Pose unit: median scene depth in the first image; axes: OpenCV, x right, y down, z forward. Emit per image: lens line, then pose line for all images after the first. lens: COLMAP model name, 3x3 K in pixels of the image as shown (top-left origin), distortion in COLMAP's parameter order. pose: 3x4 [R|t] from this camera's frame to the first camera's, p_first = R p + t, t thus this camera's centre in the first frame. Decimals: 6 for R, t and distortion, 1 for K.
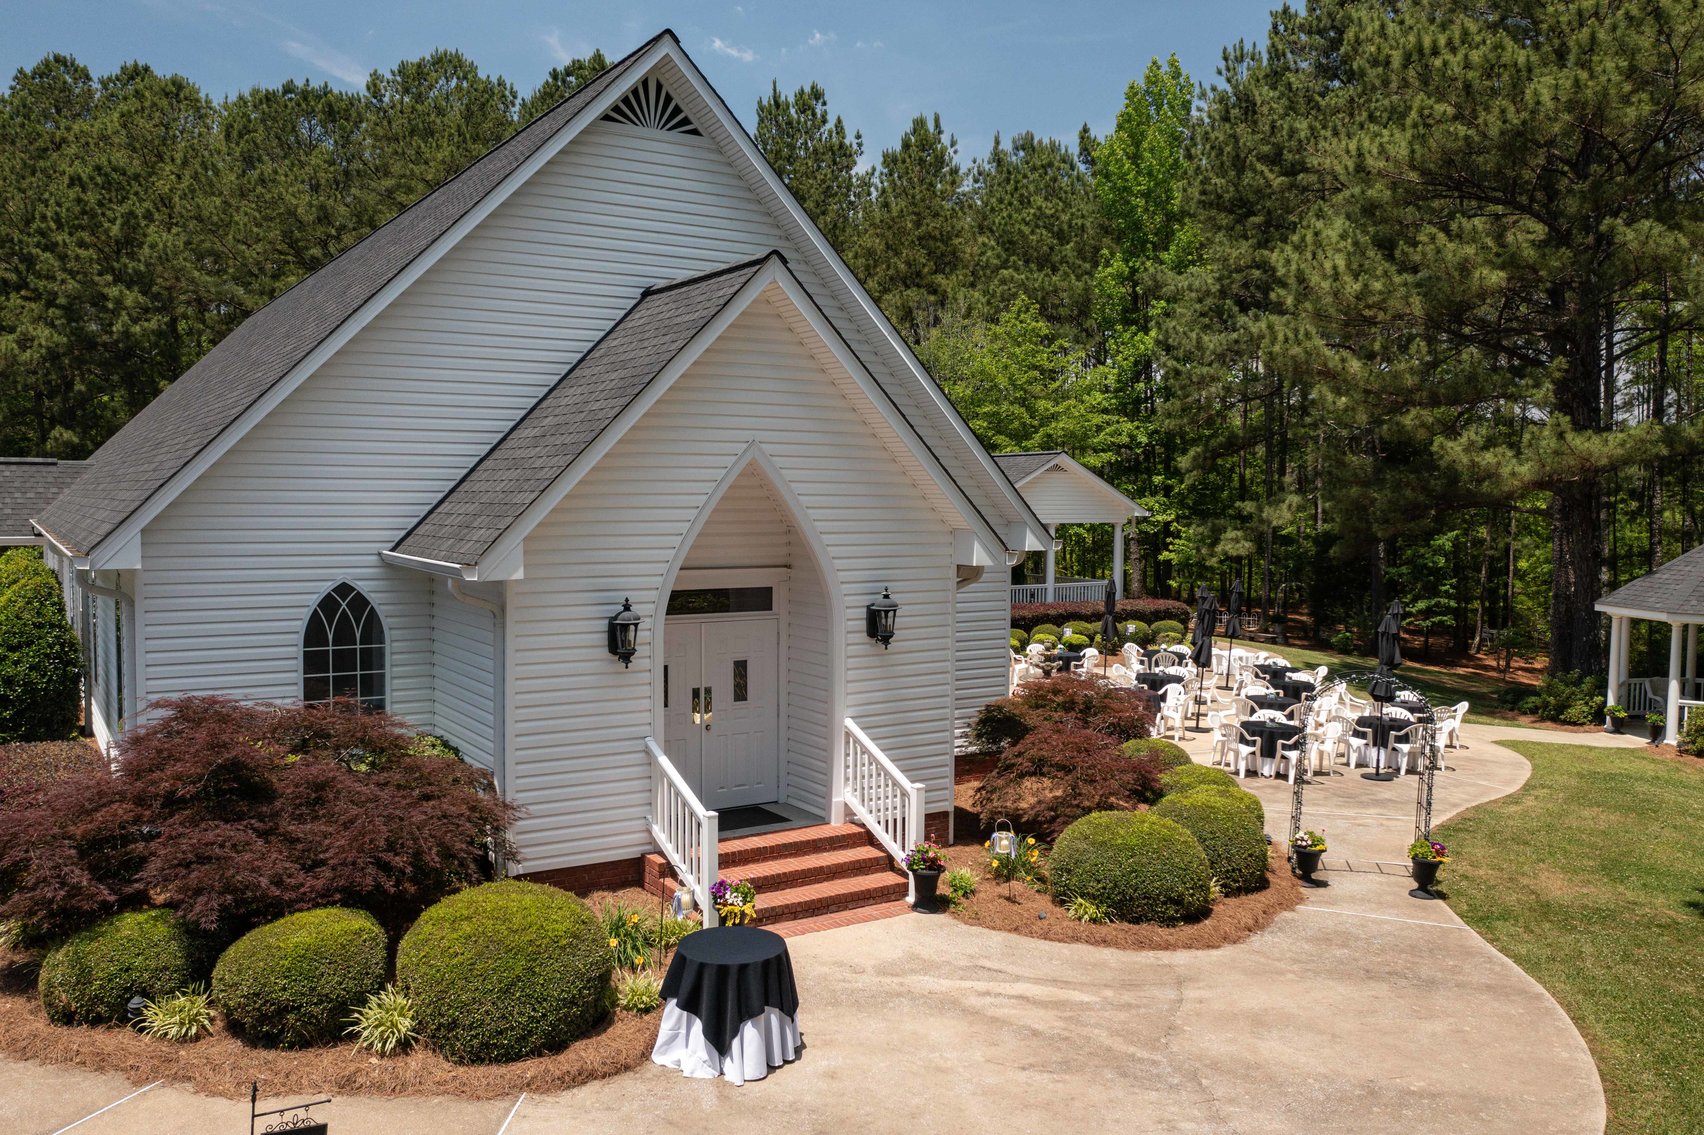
lens RADIAL K [[1348.4, 0, 855.9], [0, 1348.4, 565.5], [0, 0, 1]] dist [-0.015016, -0.002282]
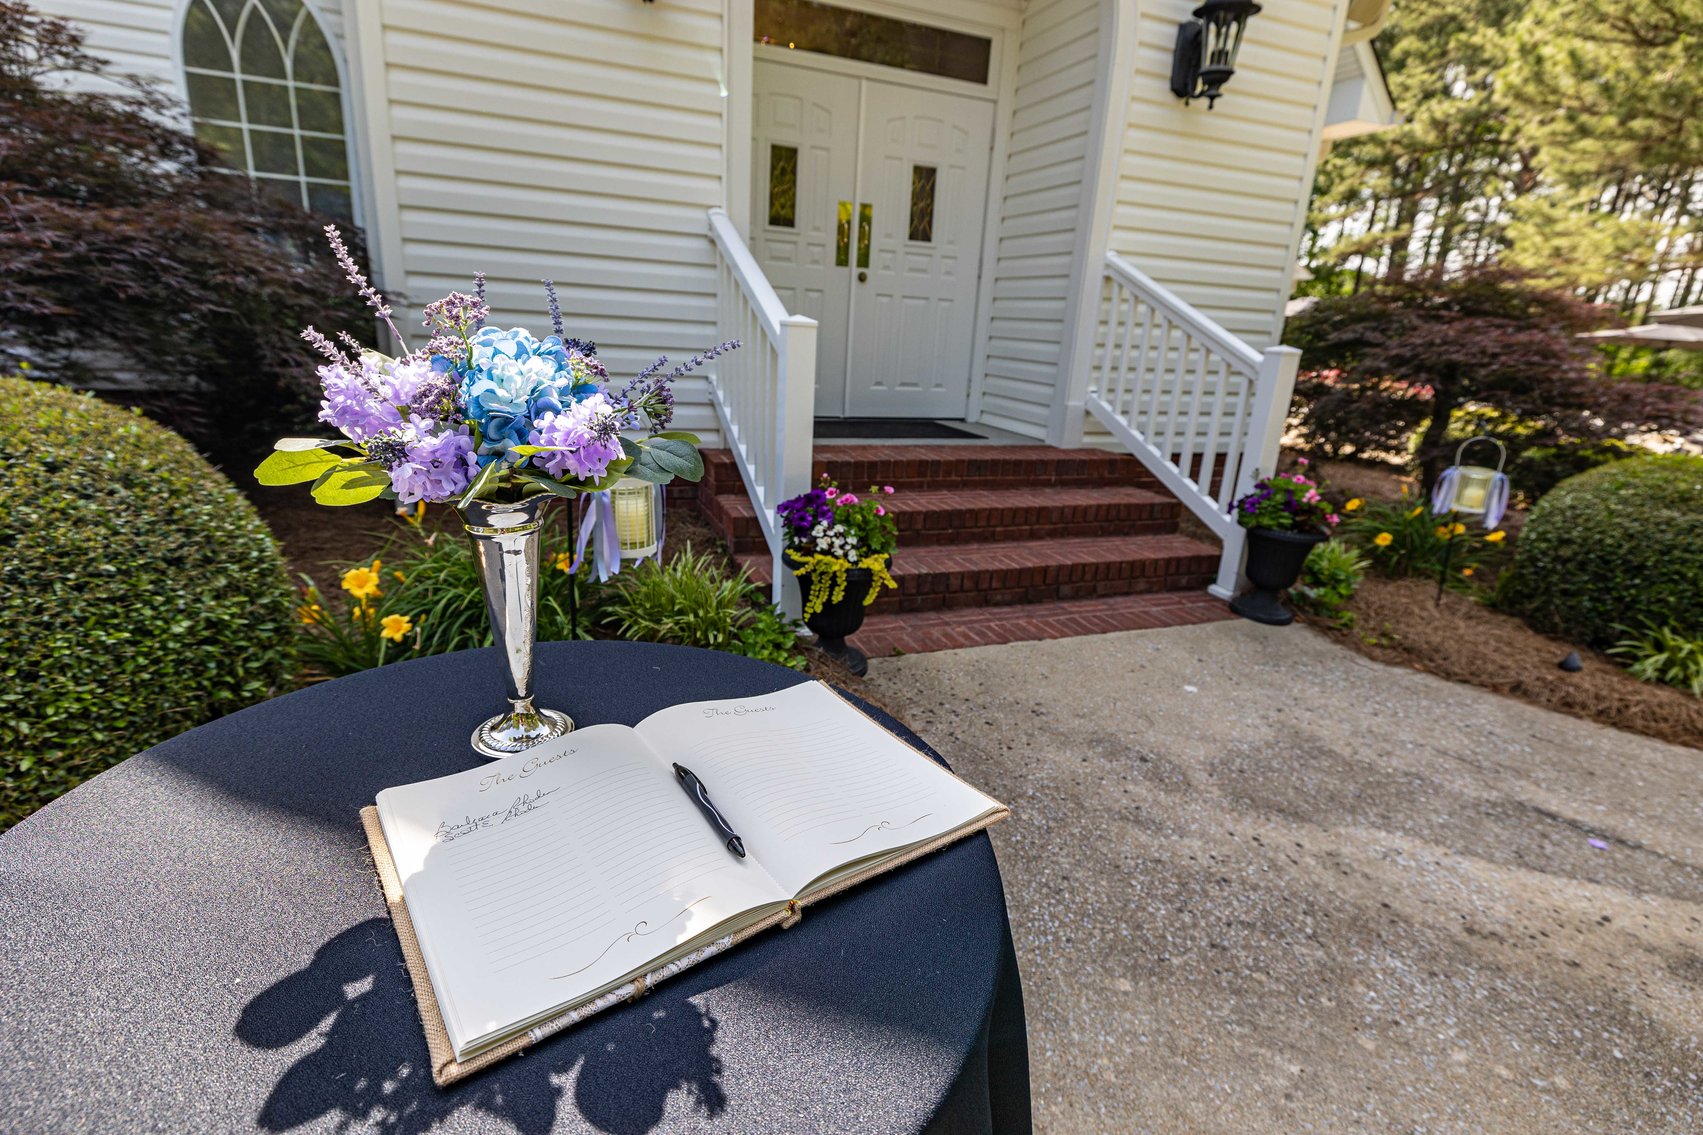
lens RADIAL K [[798.1, 0, 851.5], [0, 798.1, 567.5], [0, 0, 1]] dist [-0.001341, -0.000078]
pose [[0.978063, 0.107383, -0.178501, -0.024486], [-0.062569, 0.968764, 0.239960, 0.107858], [0.198693, -0.223527, 0.954231, 0.421699]]
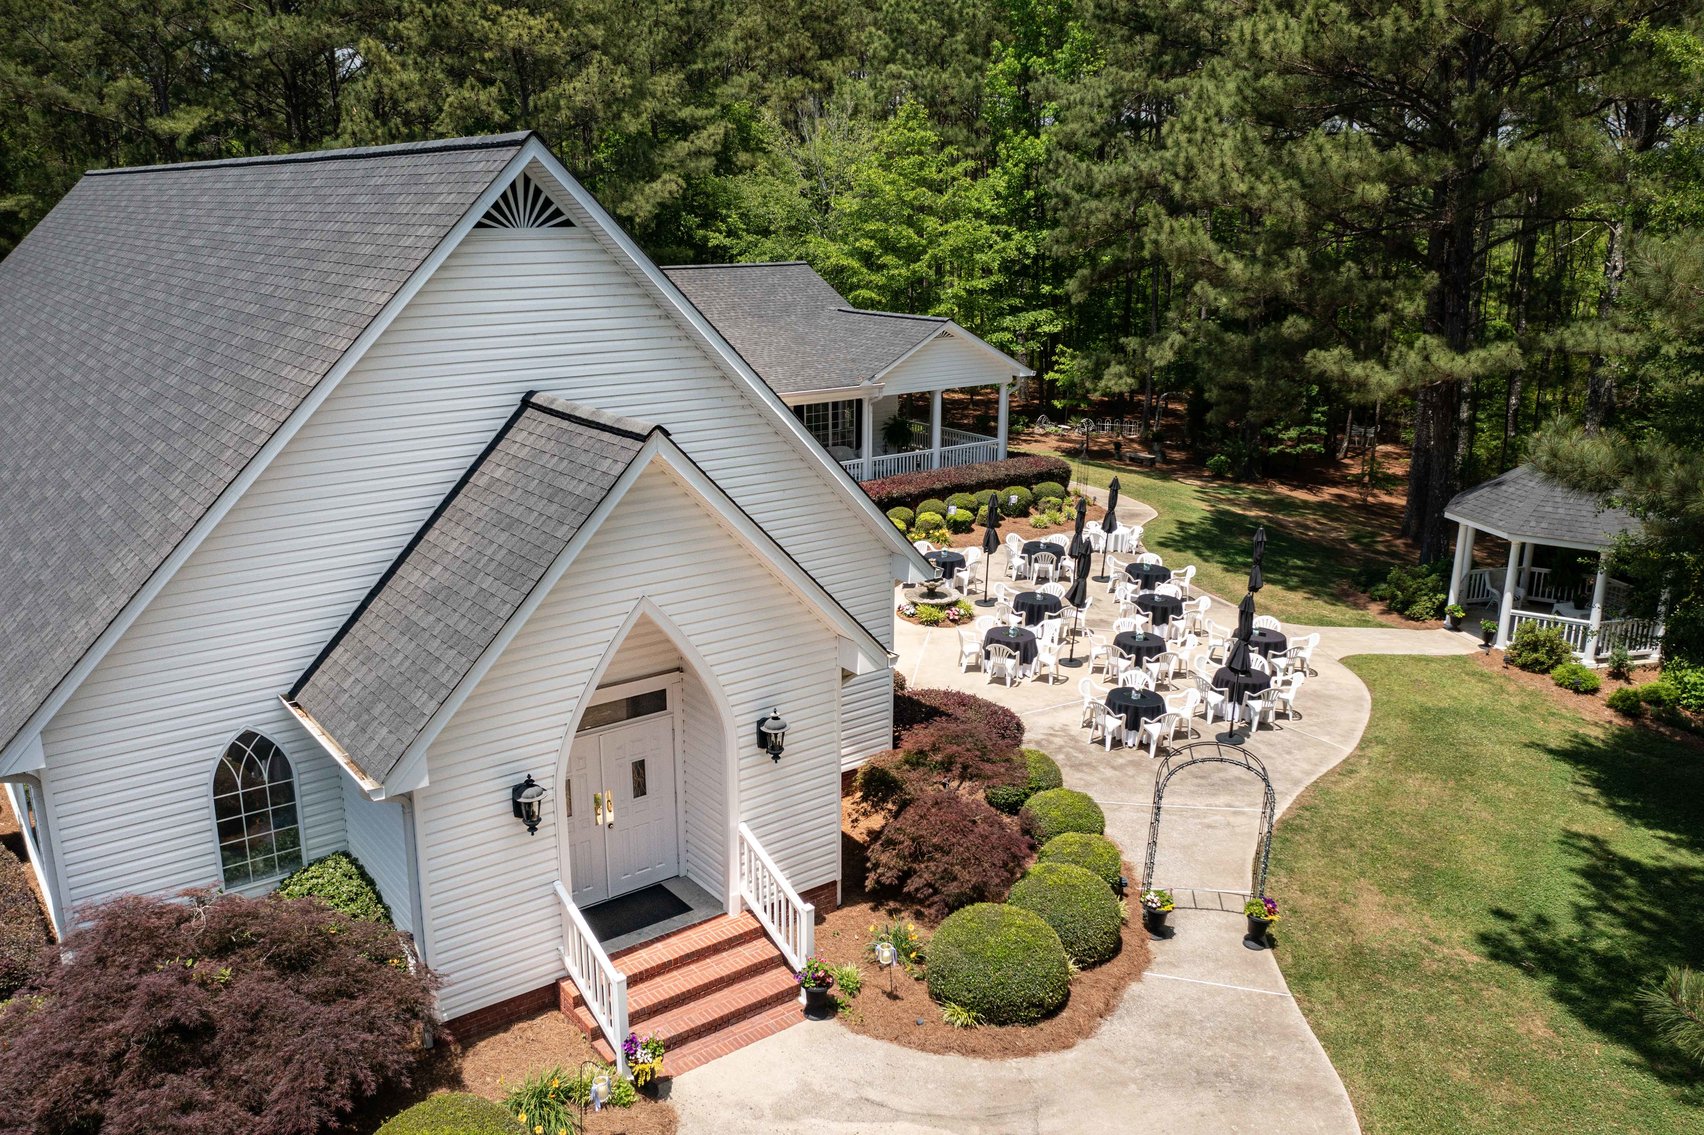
lens RADIAL K [[1348.4, 0, 855.9], [0, 1348.4, 565.5], [0, 0, 1]] dist [-0.015016, -0.002282]
pose [[0.996645, -0.024408, 0.078120, 0.003708], [0.007106, 0.976696, 0.214509, -0.207061], [-0.081535, -0.213234, 0.973593, -0.006340]]
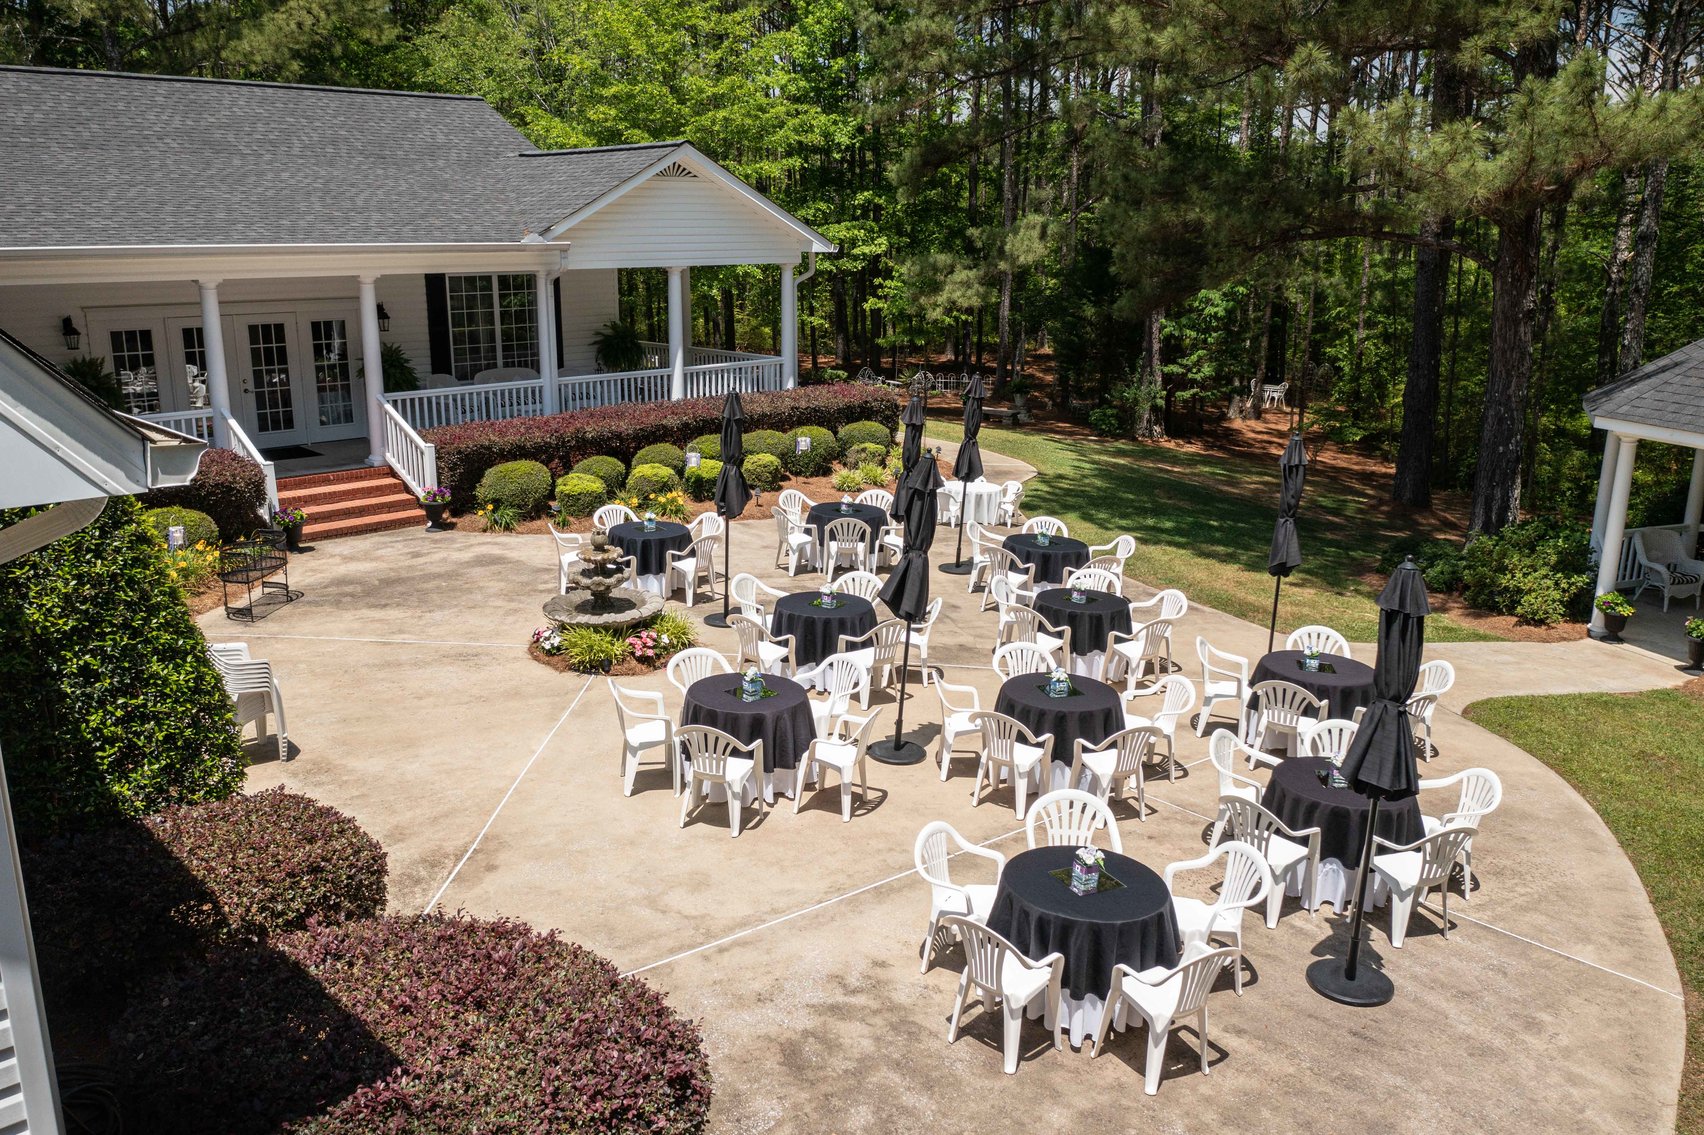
lens RADIAL K [[1348.4, 0, 855.9], [0, 1348.4, 565.5], [0, 0, 1]] dist [-0.015016, -0.002282]
pose [[0.980098, -0.051413, 0.191739, 0.177657], [0.012433, 0.979881, 0.199193, -0.033305], [-0.198123, -0.192844, 0.961019, 0.659514]]
